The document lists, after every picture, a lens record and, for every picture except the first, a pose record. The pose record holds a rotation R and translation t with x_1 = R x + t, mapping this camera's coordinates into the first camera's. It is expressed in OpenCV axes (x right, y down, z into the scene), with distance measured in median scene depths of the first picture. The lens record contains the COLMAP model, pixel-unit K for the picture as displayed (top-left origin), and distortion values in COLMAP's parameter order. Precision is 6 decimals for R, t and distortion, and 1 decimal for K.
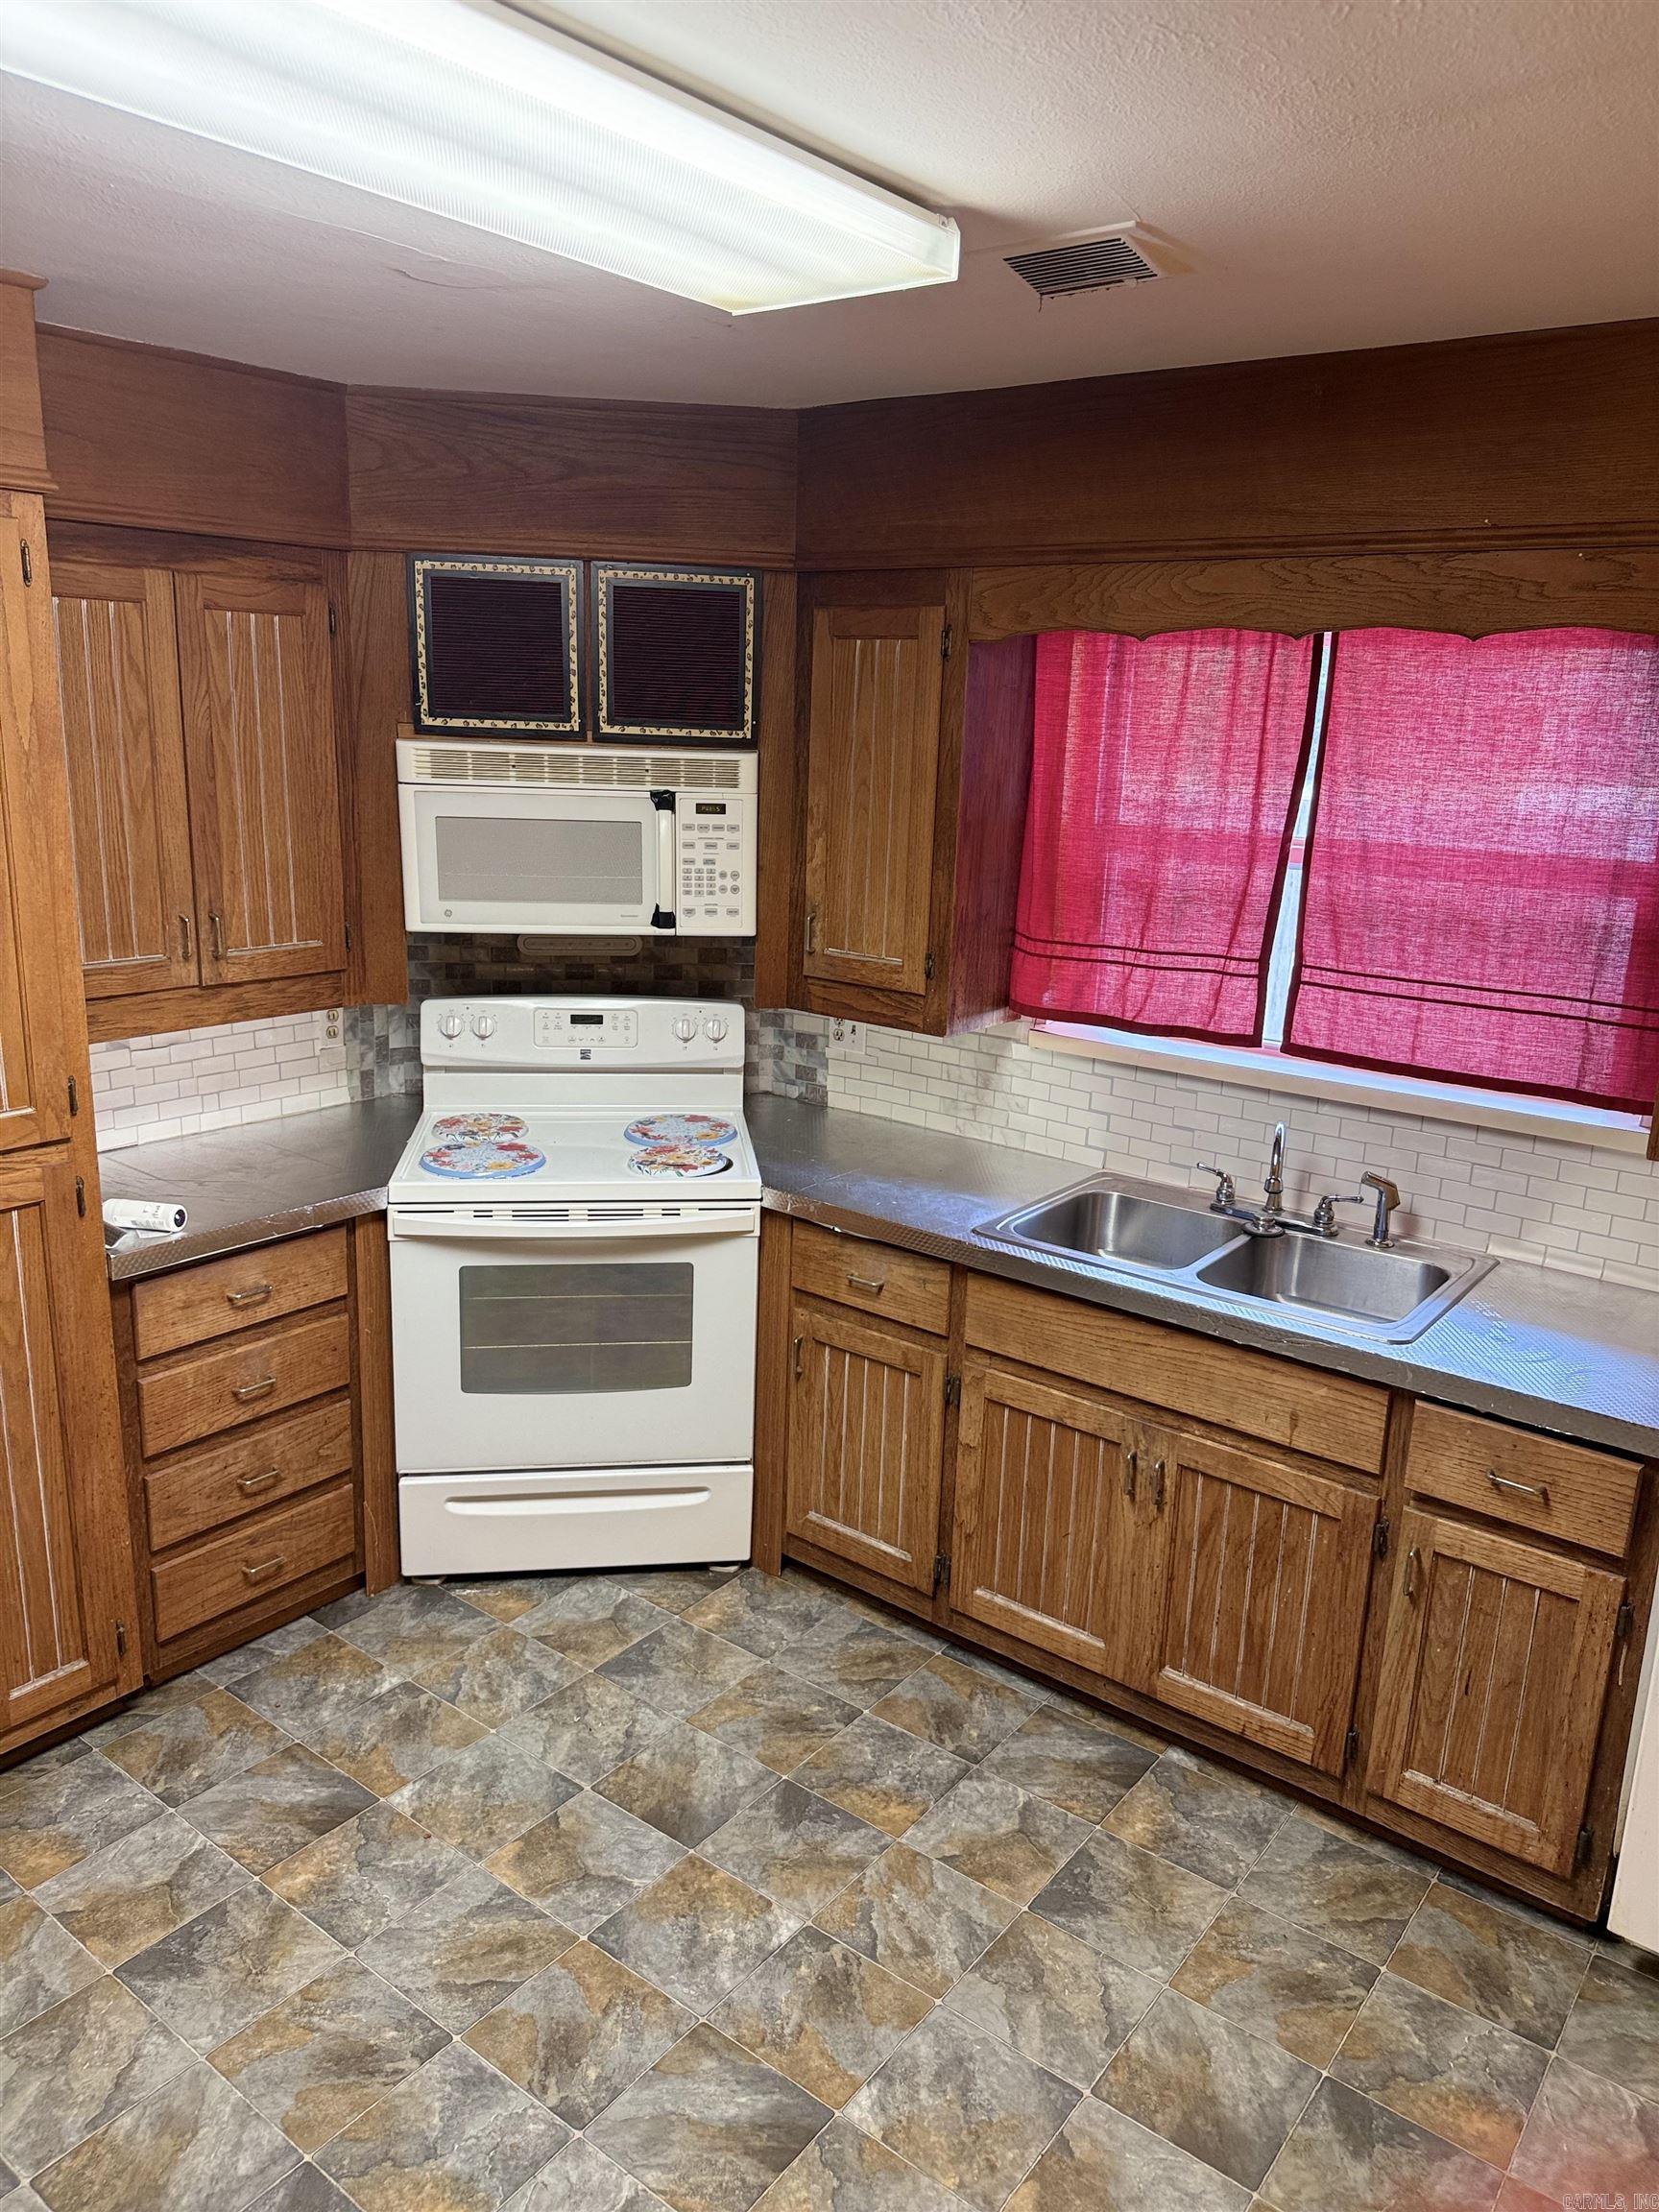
lens RADIAL K [[1538.5, 0, 829.5], [0, 1538.5, 1106.0], [0, 0, 1]] dist [0.167814, -0.366110]
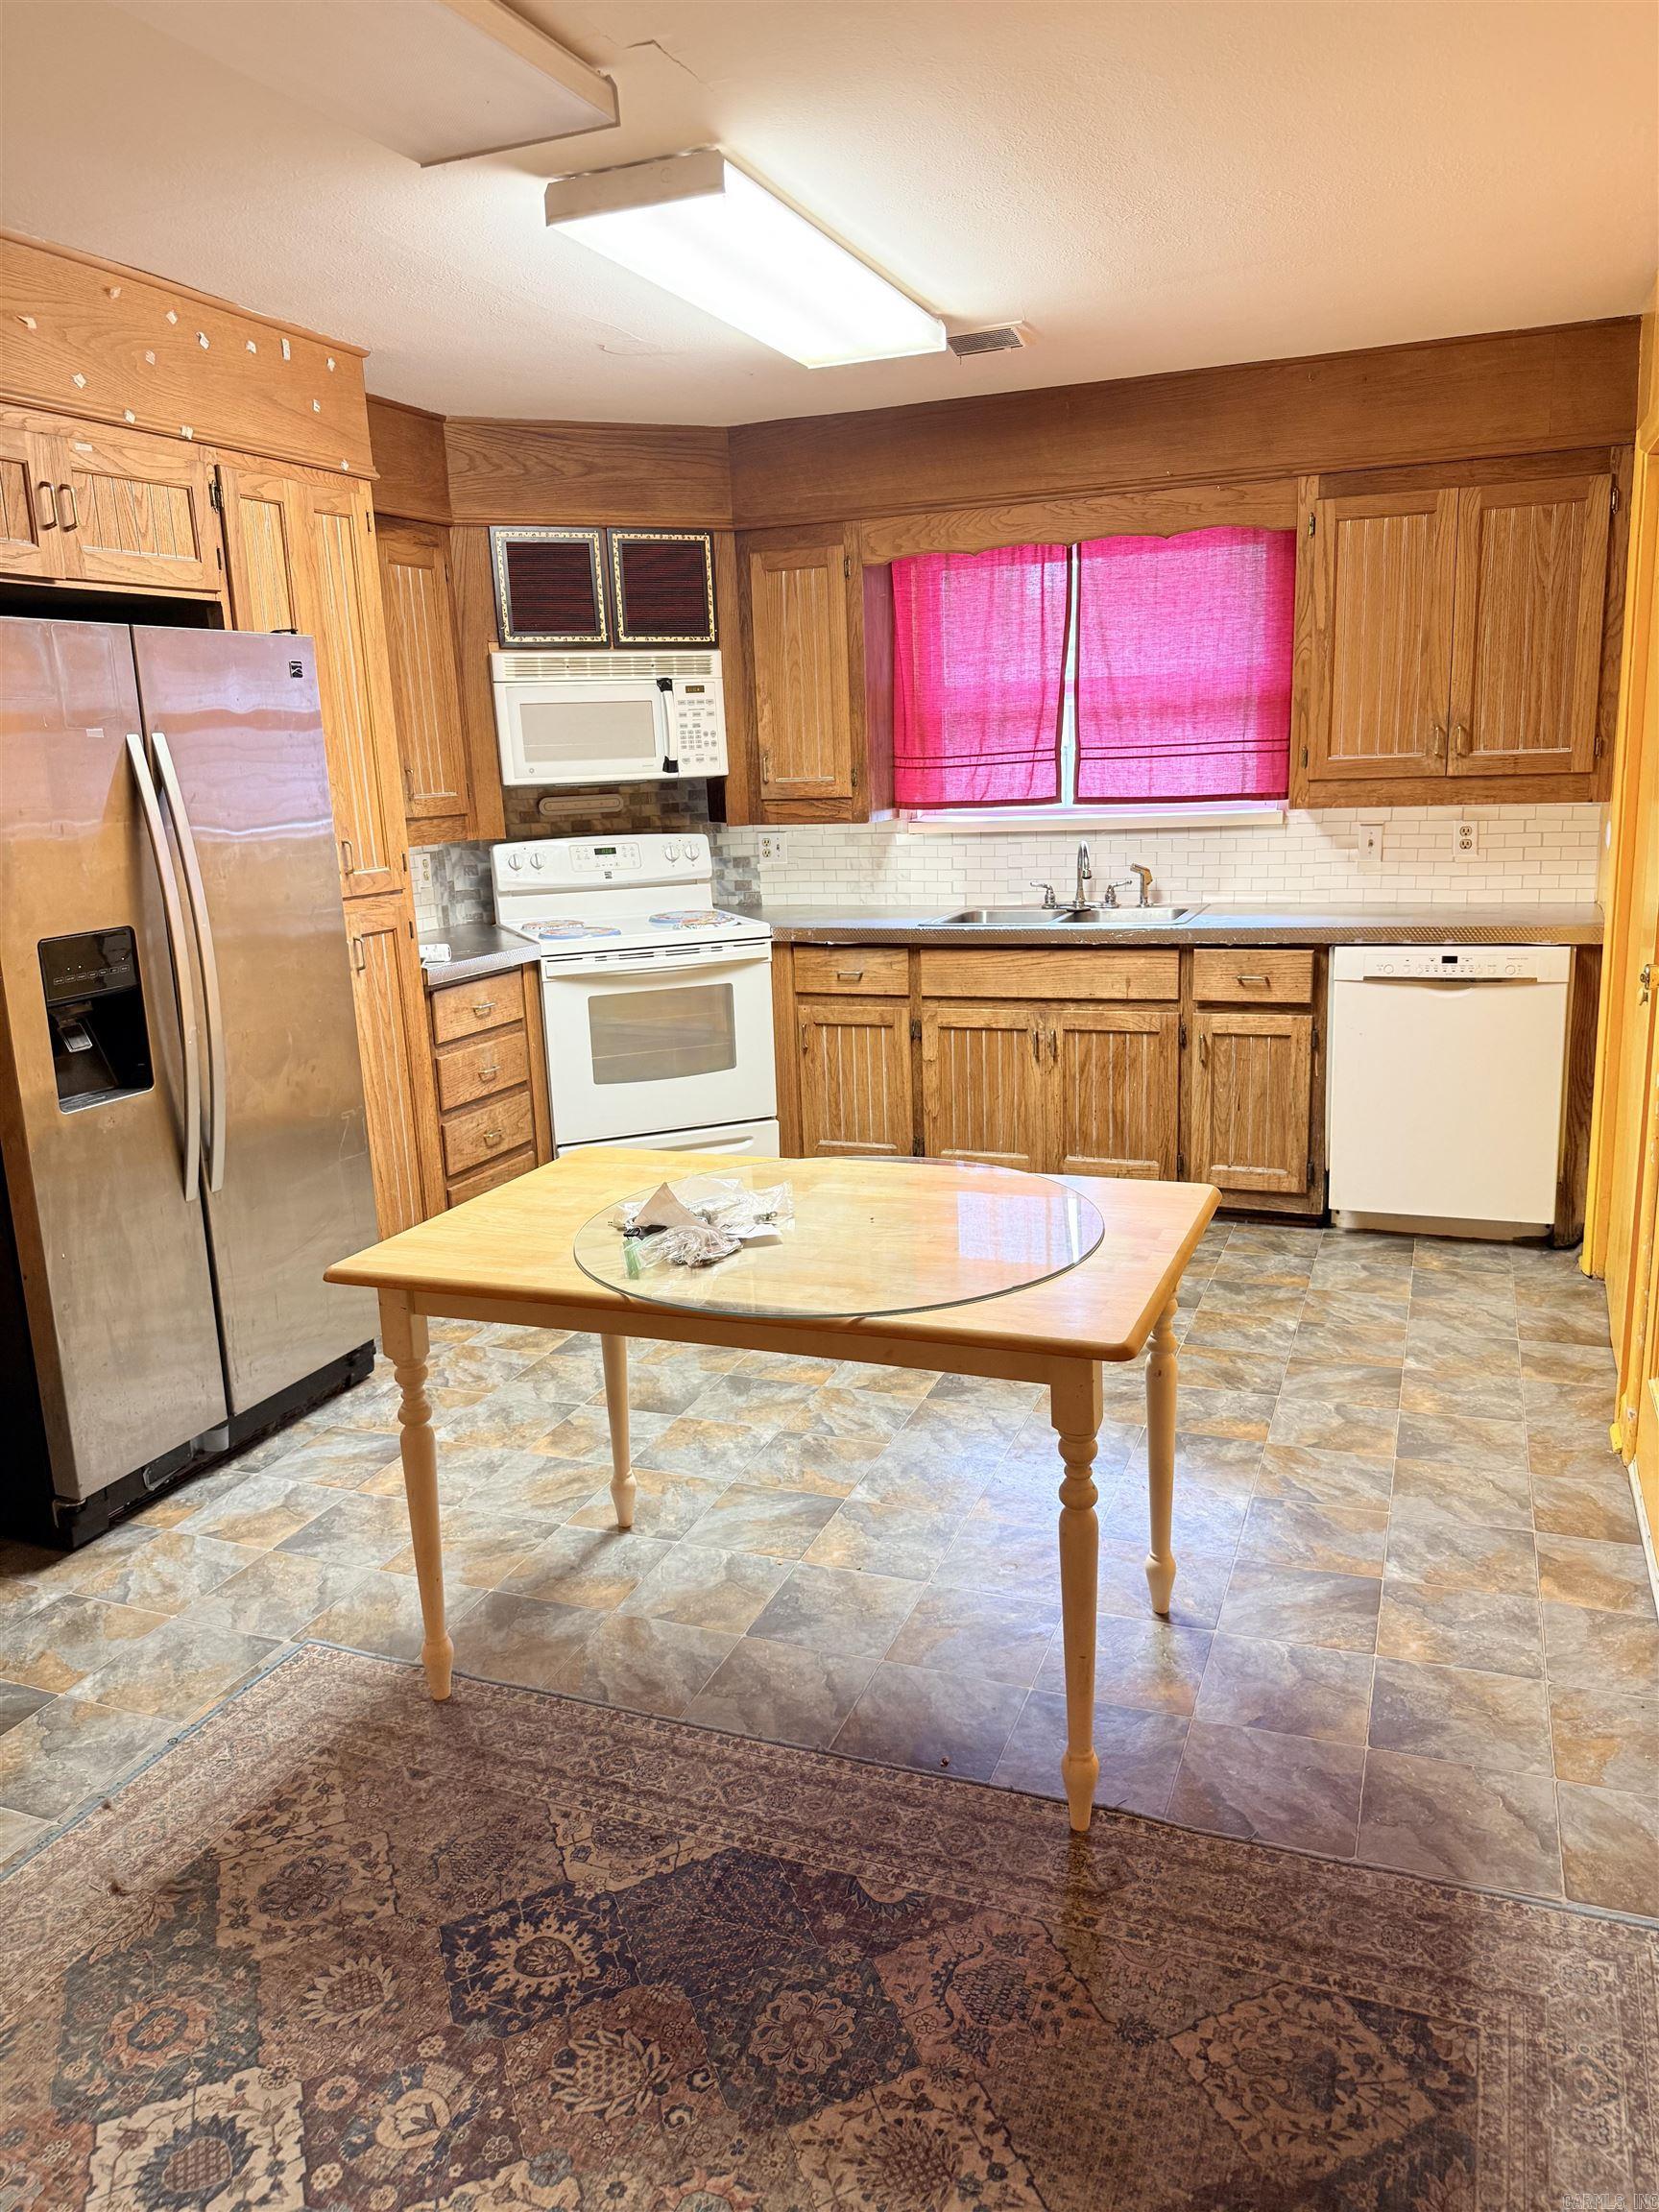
lens RADIAL K [[1538.5, 0, 829.5], [0, 1538.5, 1106.0], [0, 0, 1]] dist [0.167814, -0.366110]
pose [[0.958632, -0.131147, 0.252638, -0.407639], [0.136669, 0.990607, -0.004355, 0.247962], [-0.249693, 0.038703, 0.967551, -0.512091]]
